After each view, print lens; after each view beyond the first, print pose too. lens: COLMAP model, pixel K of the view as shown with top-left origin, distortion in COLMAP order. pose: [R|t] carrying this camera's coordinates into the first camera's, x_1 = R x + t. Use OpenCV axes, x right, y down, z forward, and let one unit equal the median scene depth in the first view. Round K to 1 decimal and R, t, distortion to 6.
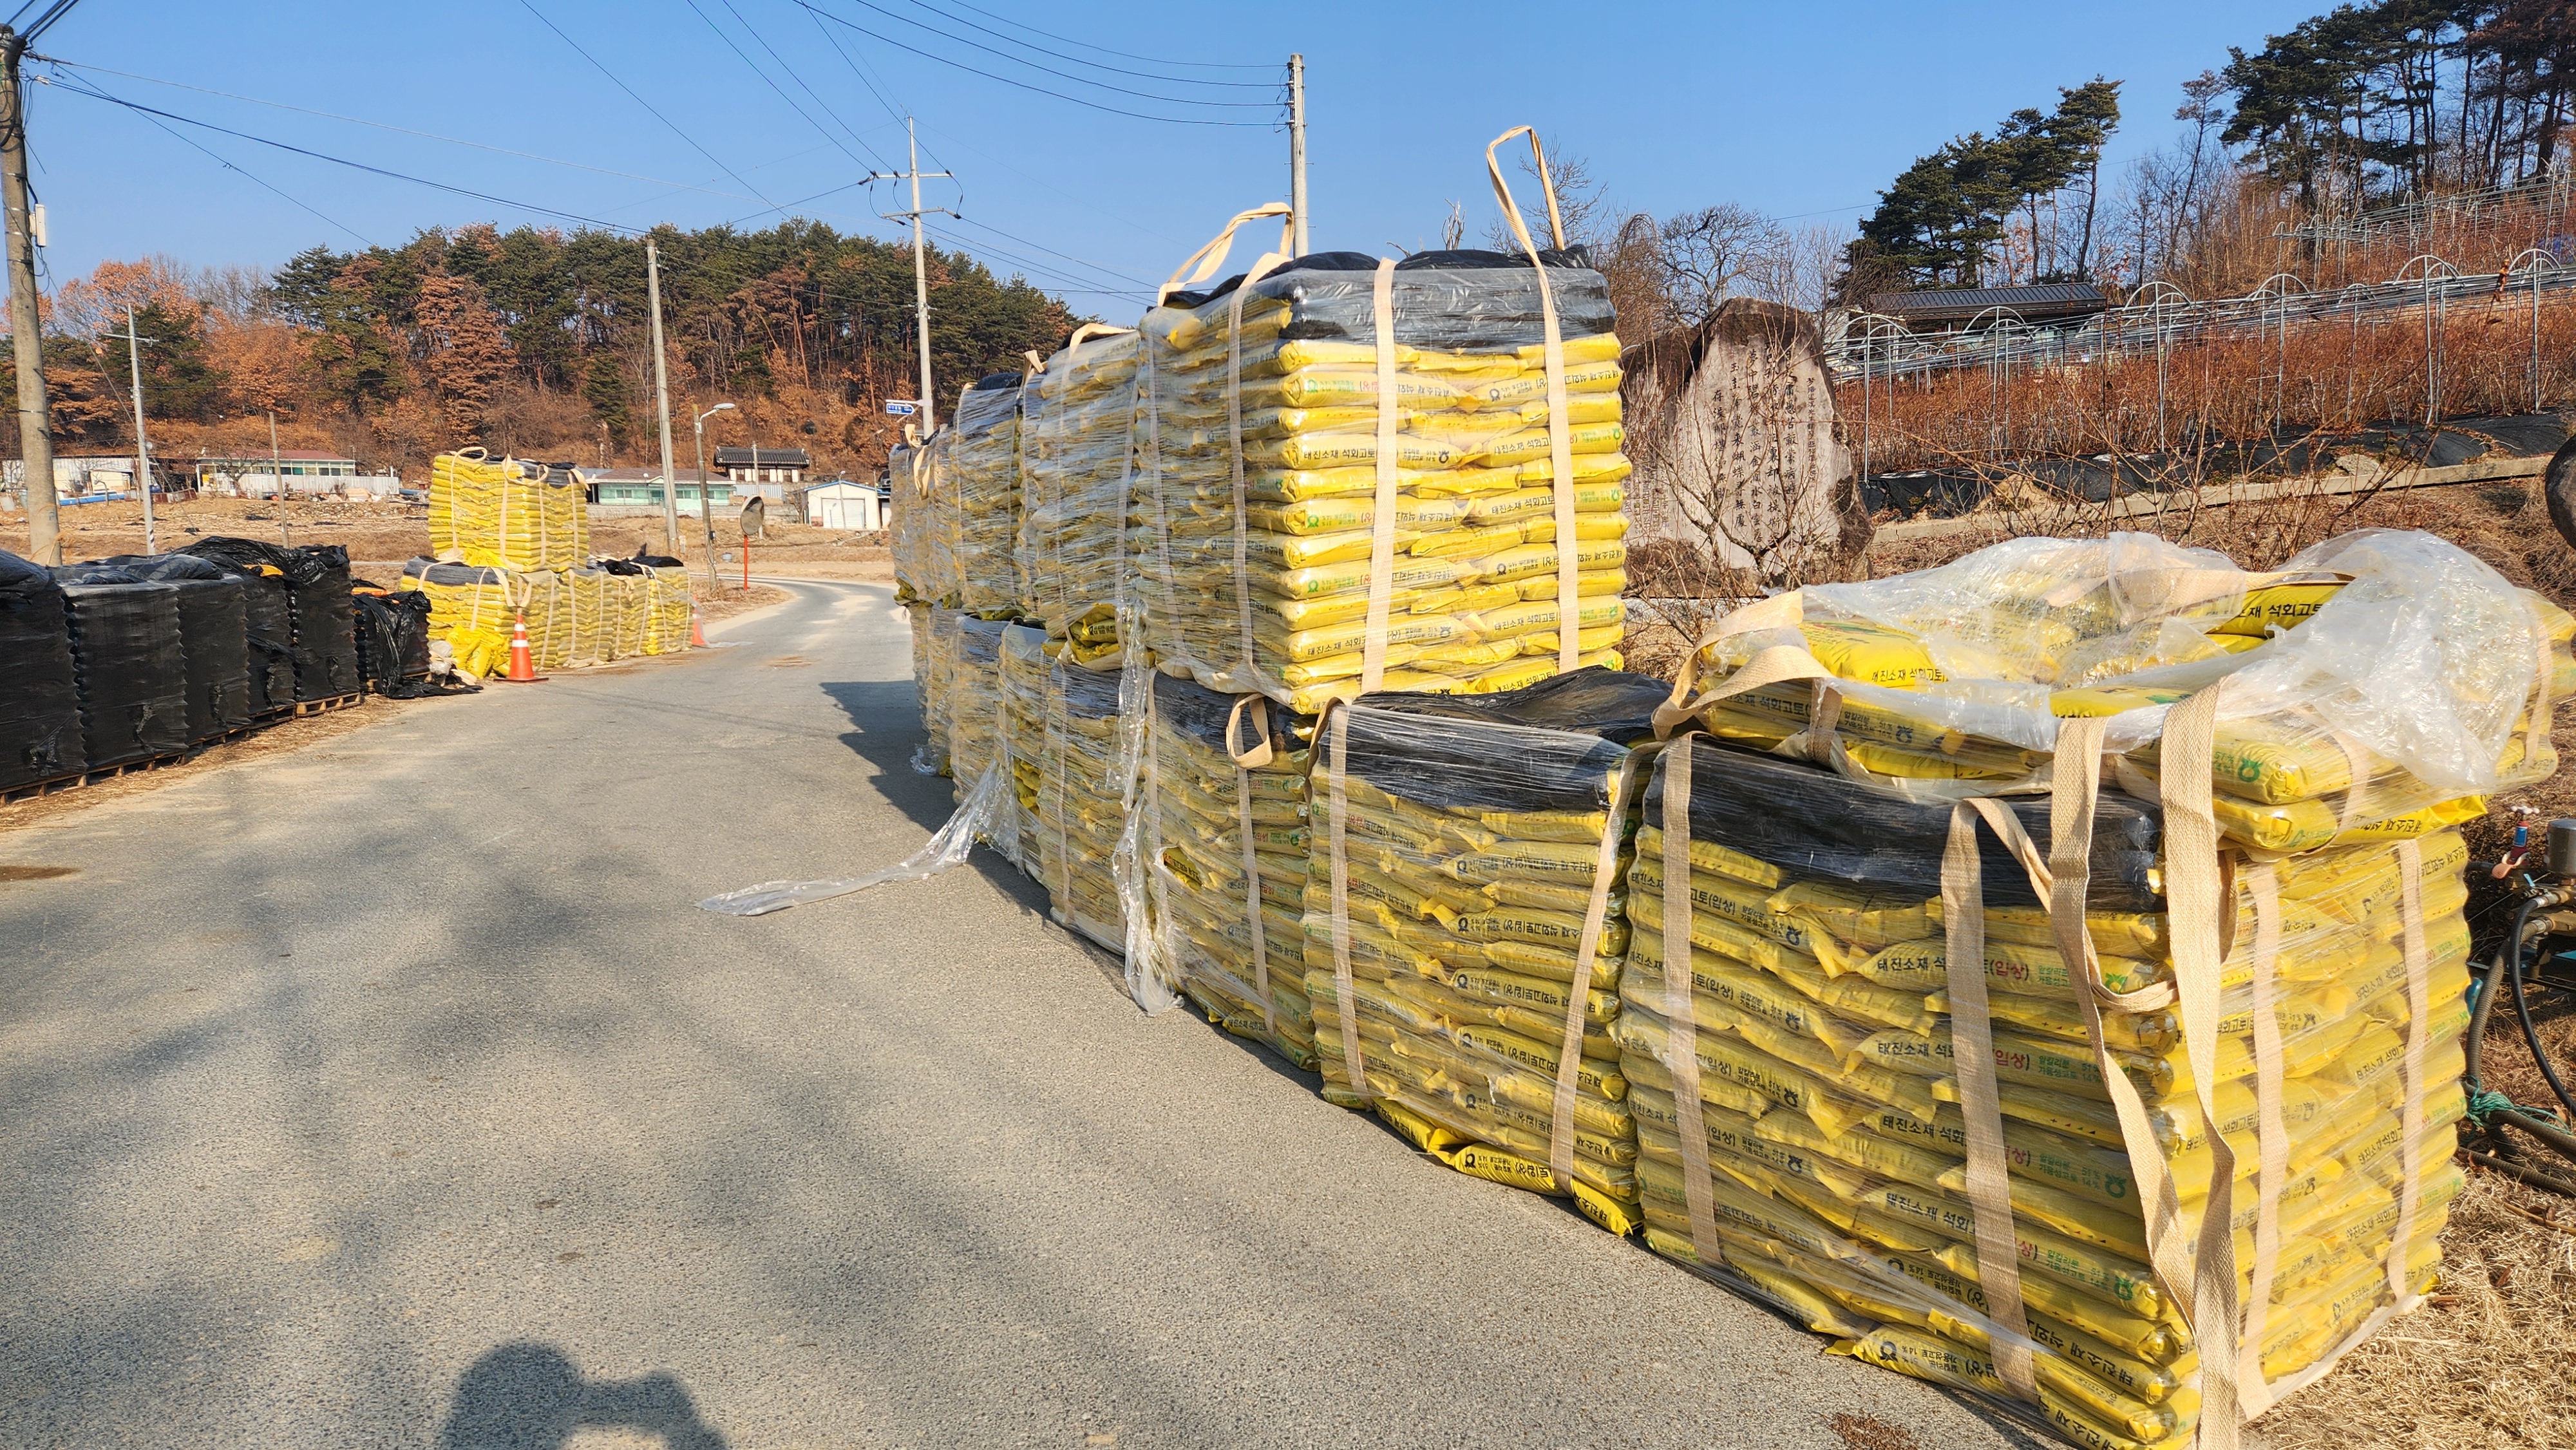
lens RADIAL K [[1715.0, 0, 1260.7], [0, 1715.0, 755.9], [0, 0, 1]] dist [0.081323, -0.072600]
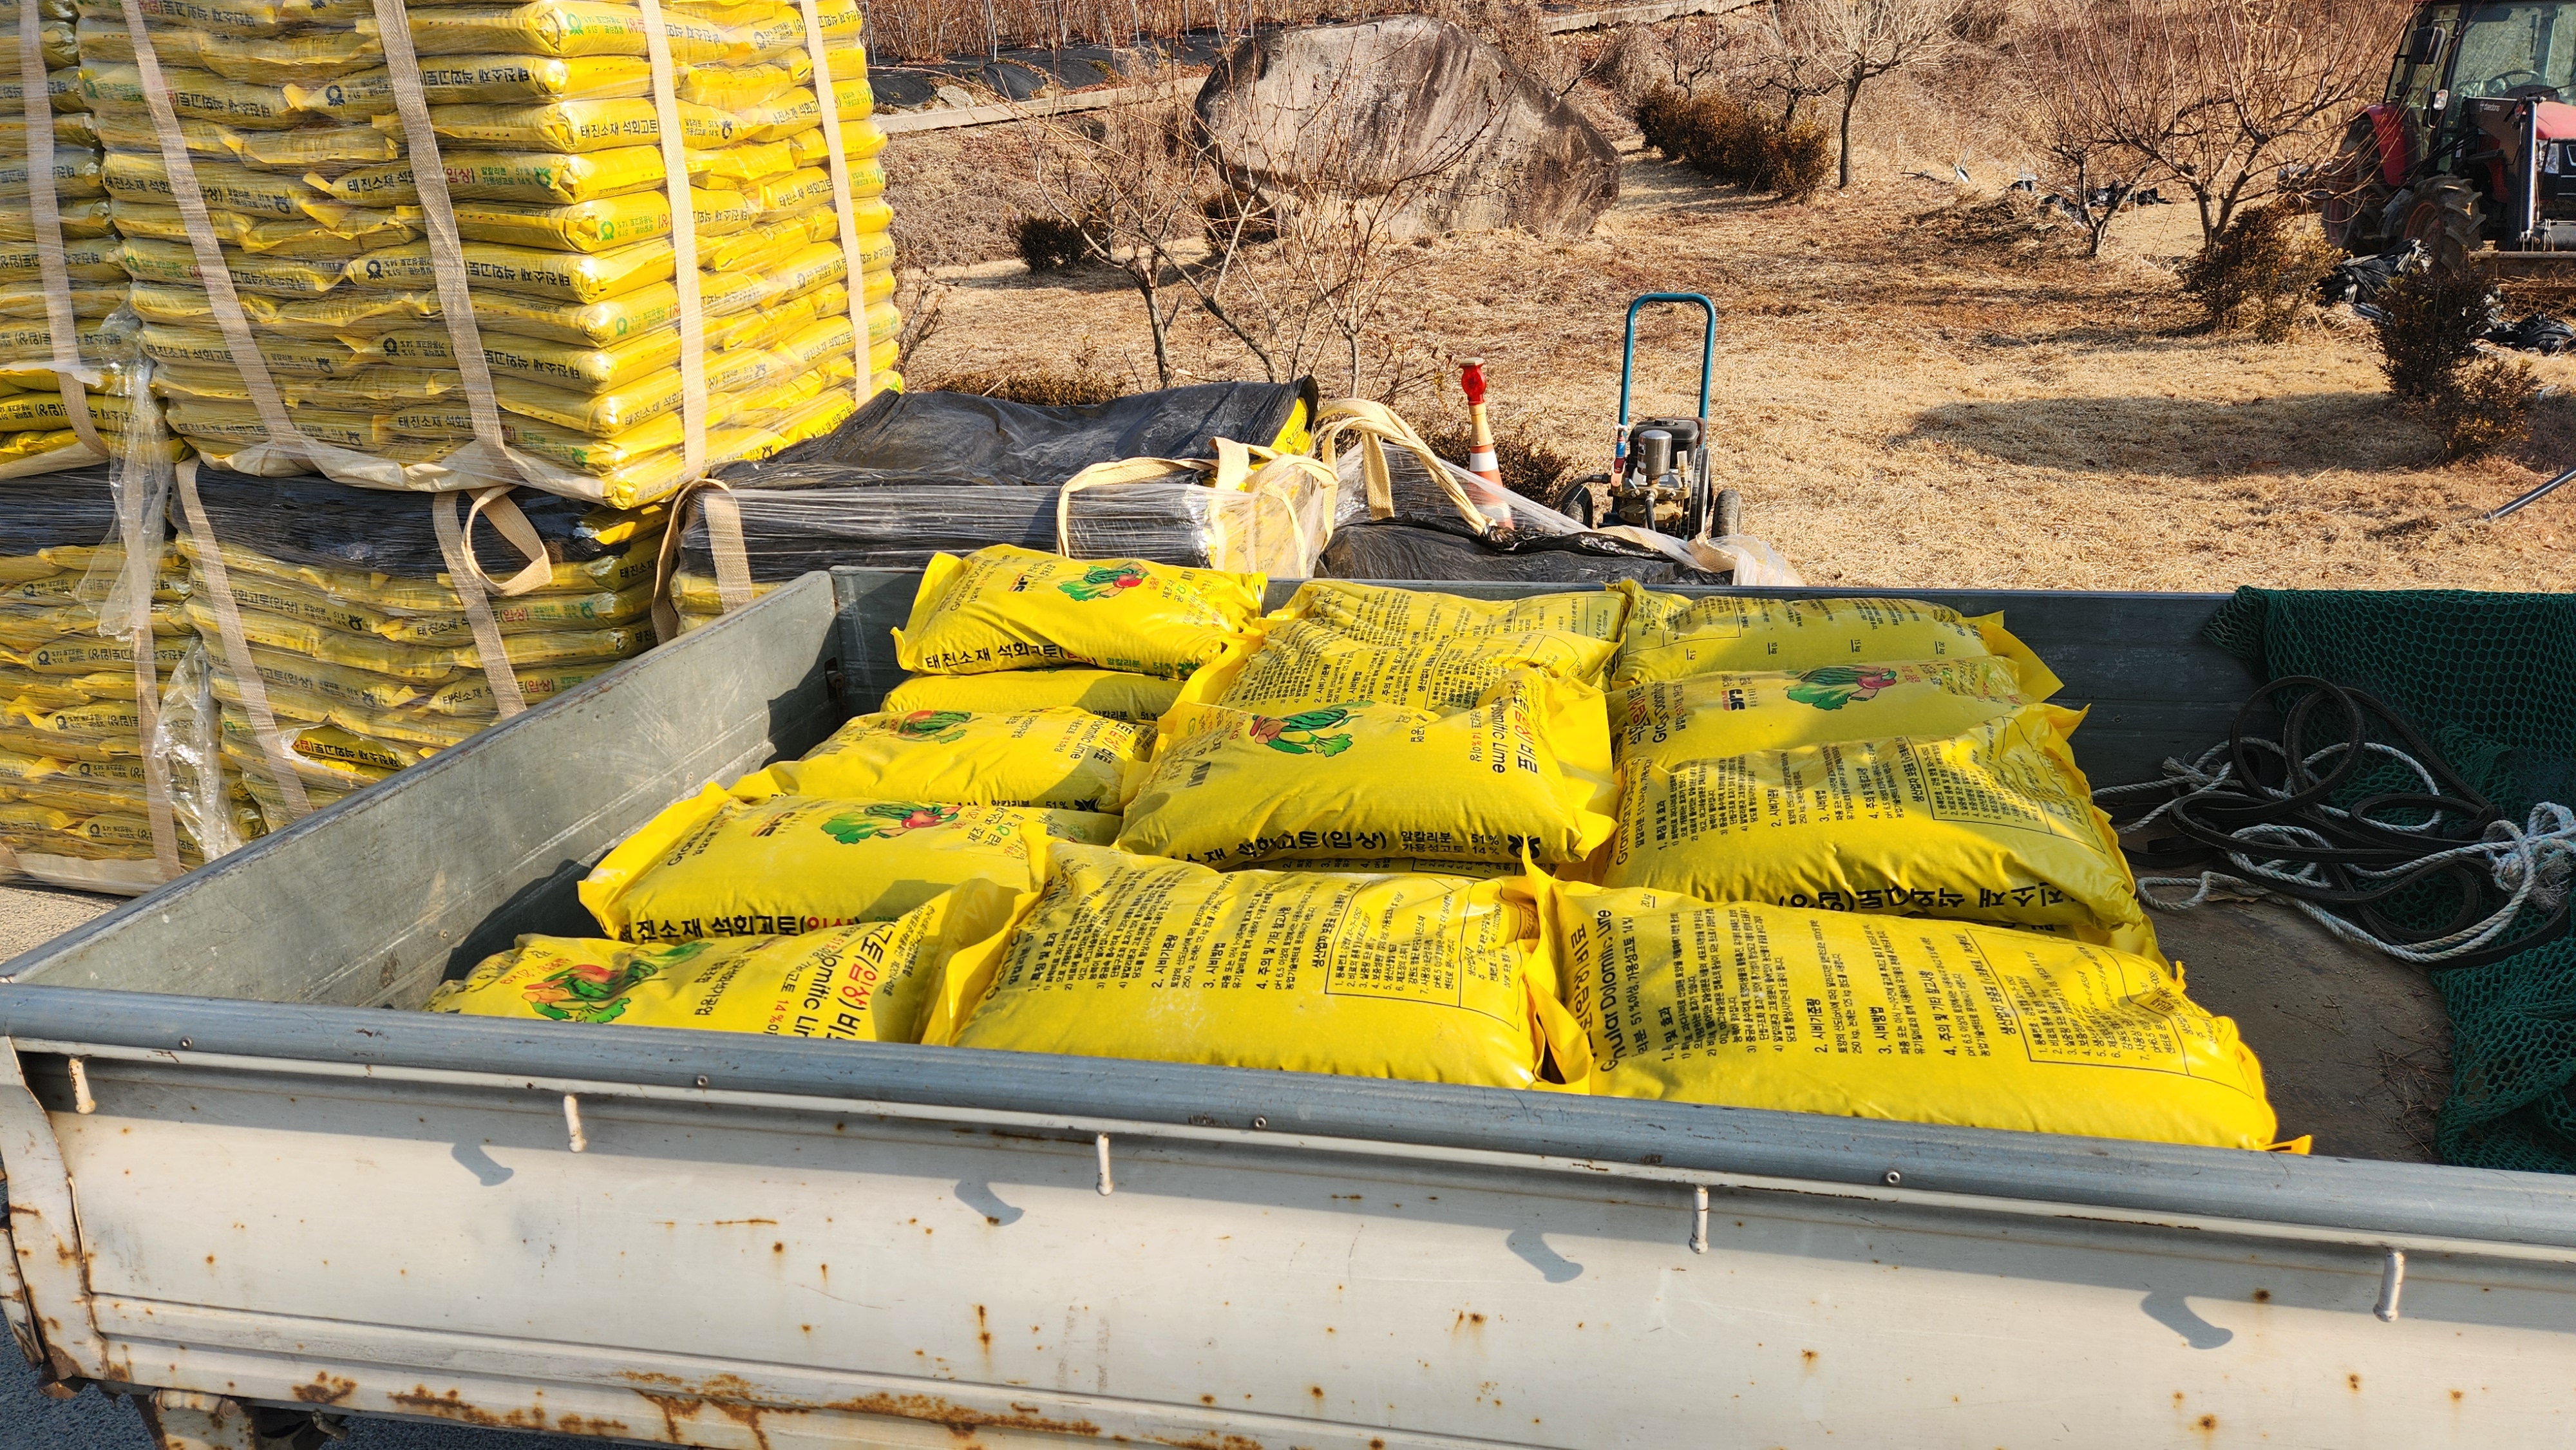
lens RADIAL K [[1715.0, 0, 1314.2], [0, 1715.0, 742.8], [0, 0, 1]] dist [0.081323, -0.072600]
pose [[0.689221, -0.253341, 0.678817, -0.299149], [0.115992, 0.963376, 0.241771, -0.073312], [-0.715206, -0.087896, 0.693365, 0.284190]]
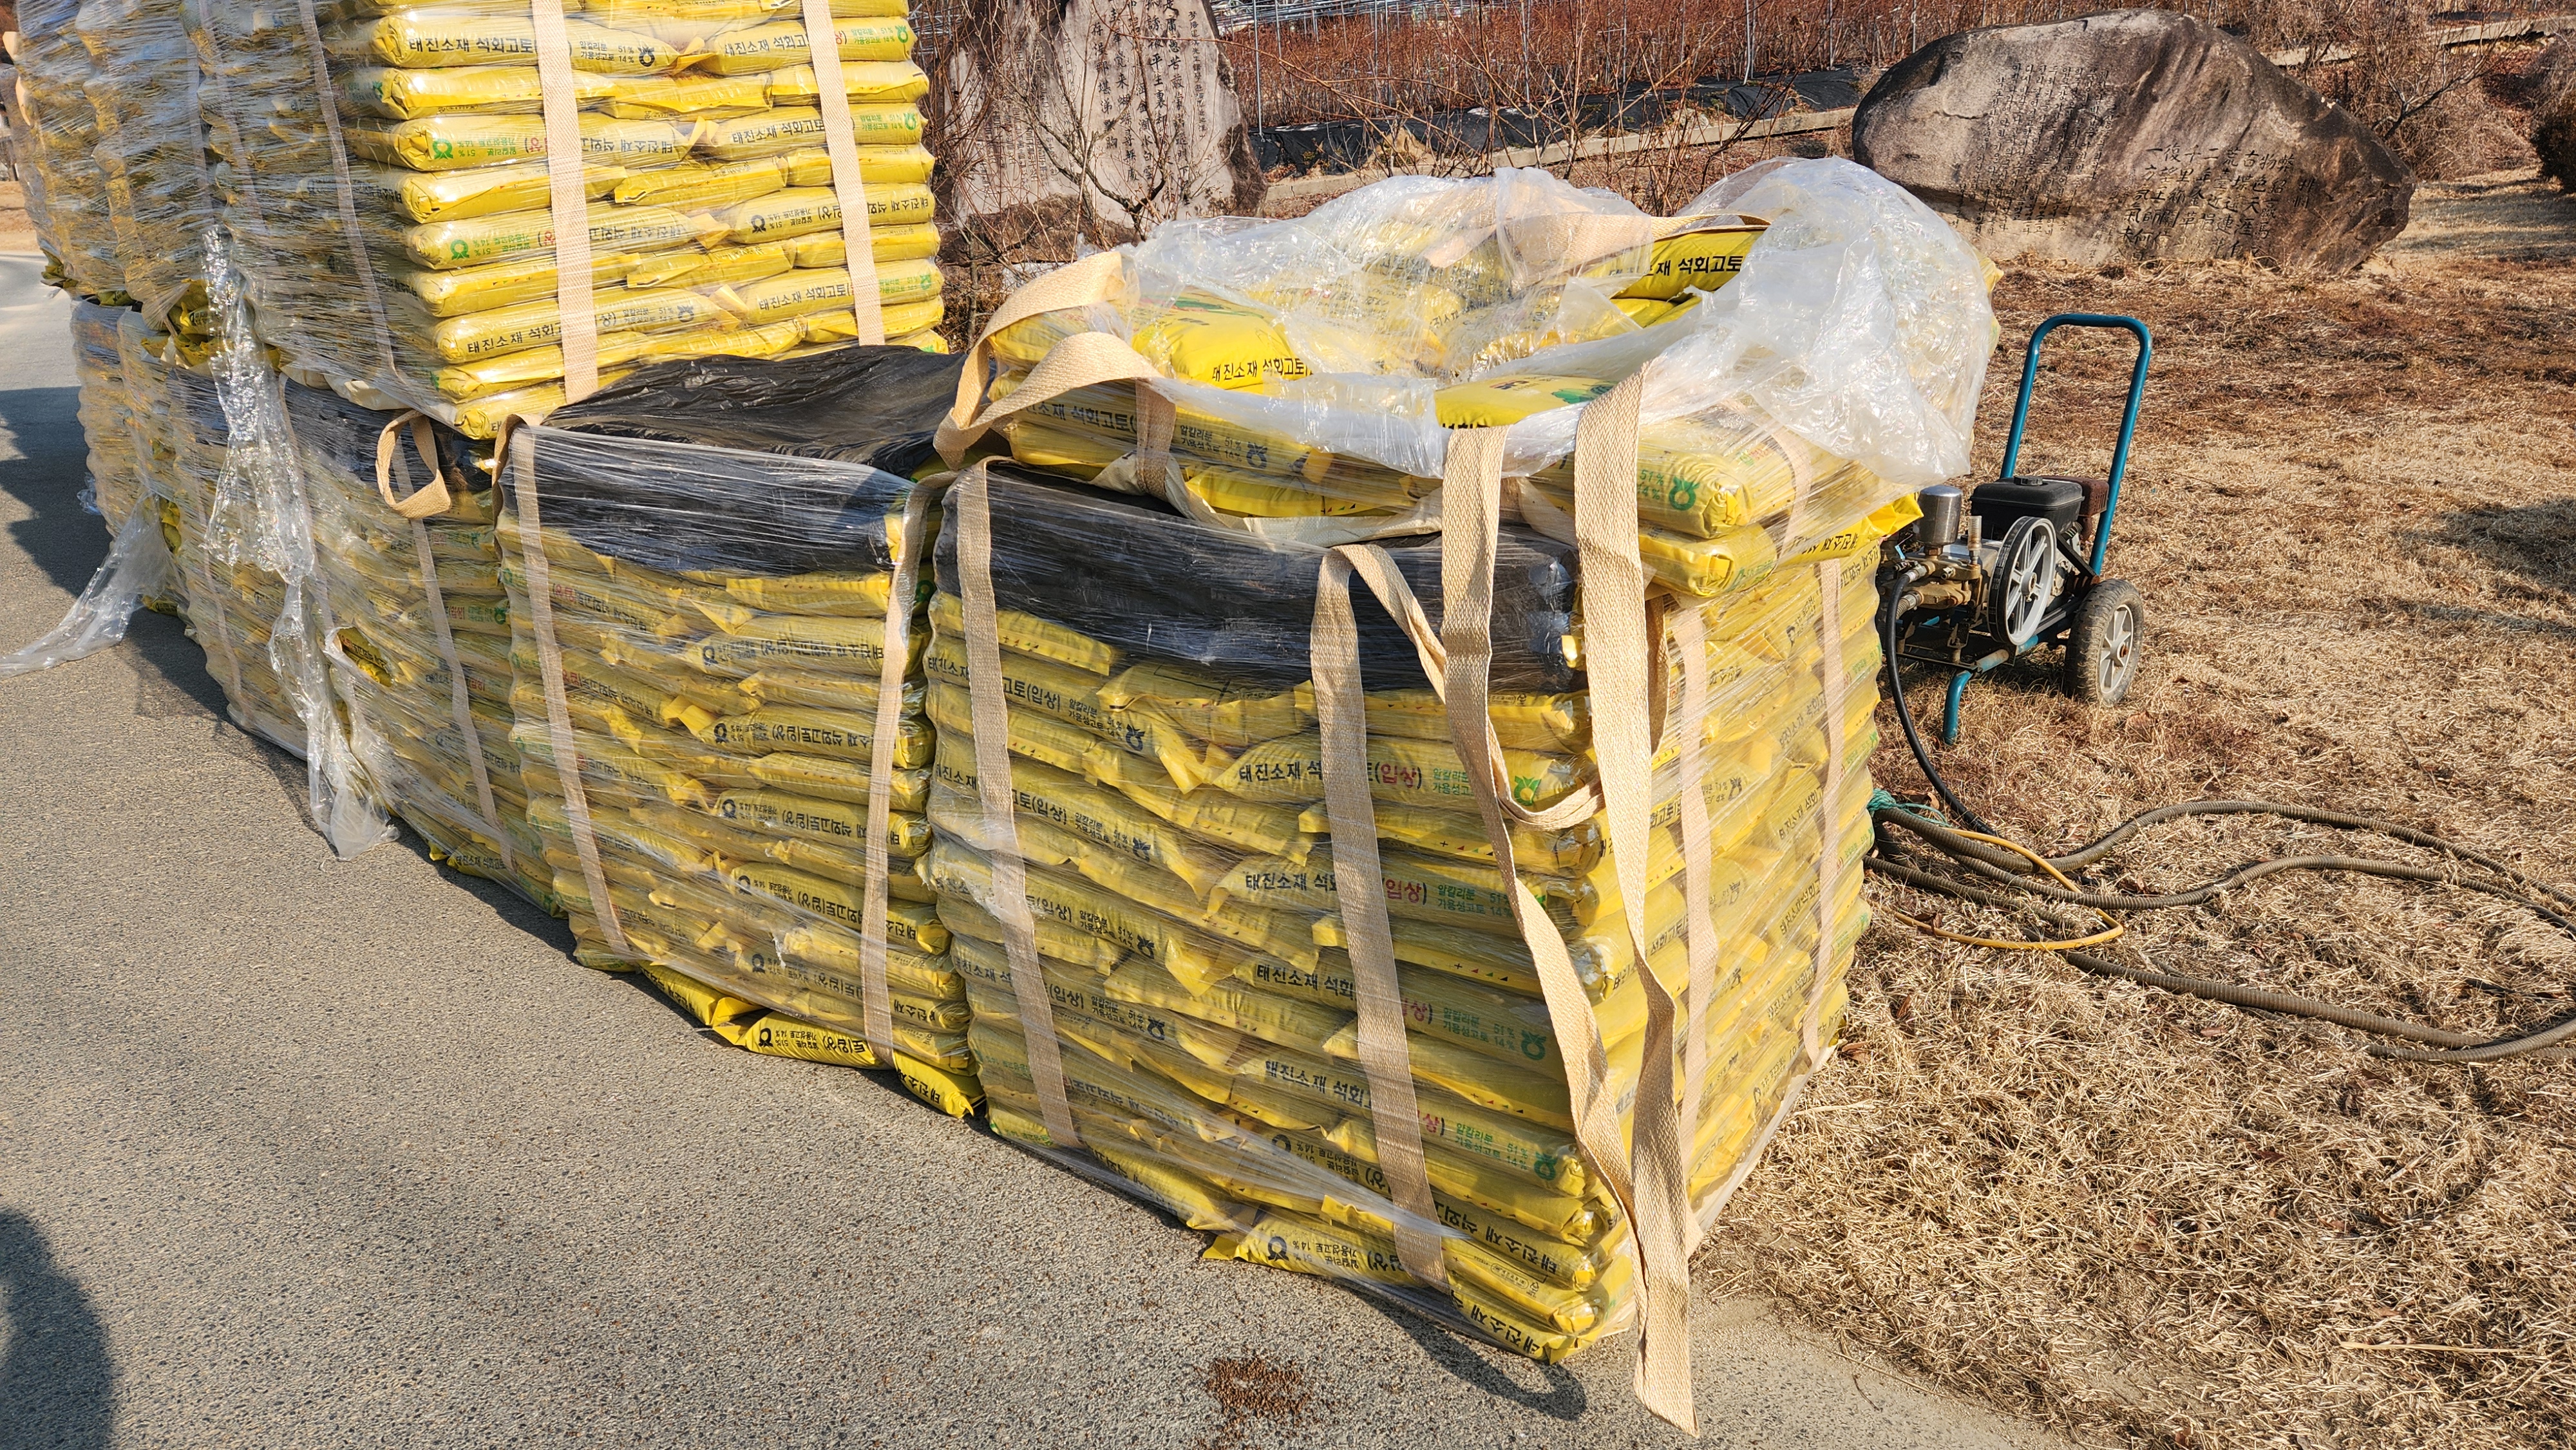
lens RADIAL K [[1715.0, 0, 1301.7], [0, 1715.0, 735.5], [0, 0, 1]] dist [0.081323, -0.072600]
pose [[0.939207, -0.109662, 0.325367, 0.097099], [0.051270, 0.981792, 0.182908, -0.018853], [-0.339501, -0.155107, 0.927729, 0.210806]]
